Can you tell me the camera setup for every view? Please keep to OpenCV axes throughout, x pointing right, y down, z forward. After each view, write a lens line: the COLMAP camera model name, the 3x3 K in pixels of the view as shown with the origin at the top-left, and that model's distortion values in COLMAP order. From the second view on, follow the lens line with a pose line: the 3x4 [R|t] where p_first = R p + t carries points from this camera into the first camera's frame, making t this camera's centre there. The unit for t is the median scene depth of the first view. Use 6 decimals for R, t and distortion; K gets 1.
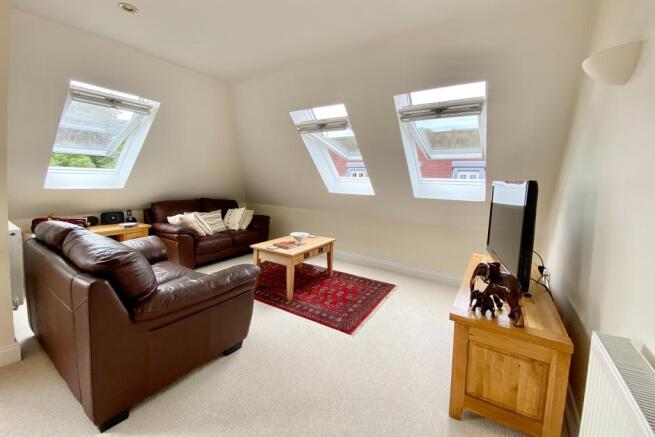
lens RADIAL K [[273.3, 0, 328.0], [0, 273.3, 209.1], [0, 0, 1]] dist [0.023314, -0.014494]
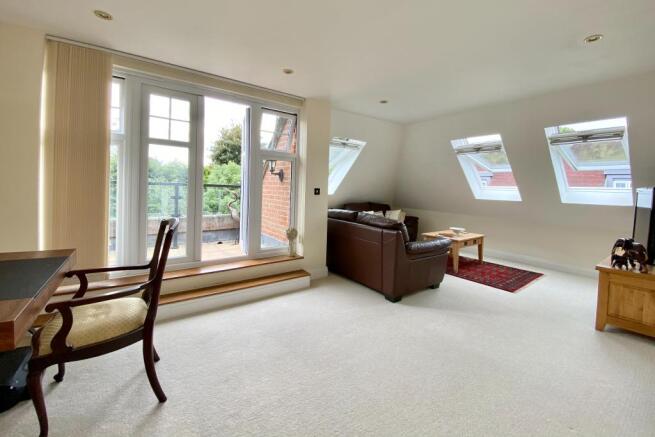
lens RADIAL K [[268.5, 0, 326.4], [0, 268.5, 200.7], [0, 0, 1]] dist [0.001790, -0.012765]
pose [[0.924212, 0.011524, -0.381707, -0.236047], [-0.036967, 0.997550, -0.059391, 0.068635], [0.380087, 0.069000, 0.922373, -0.580879]]
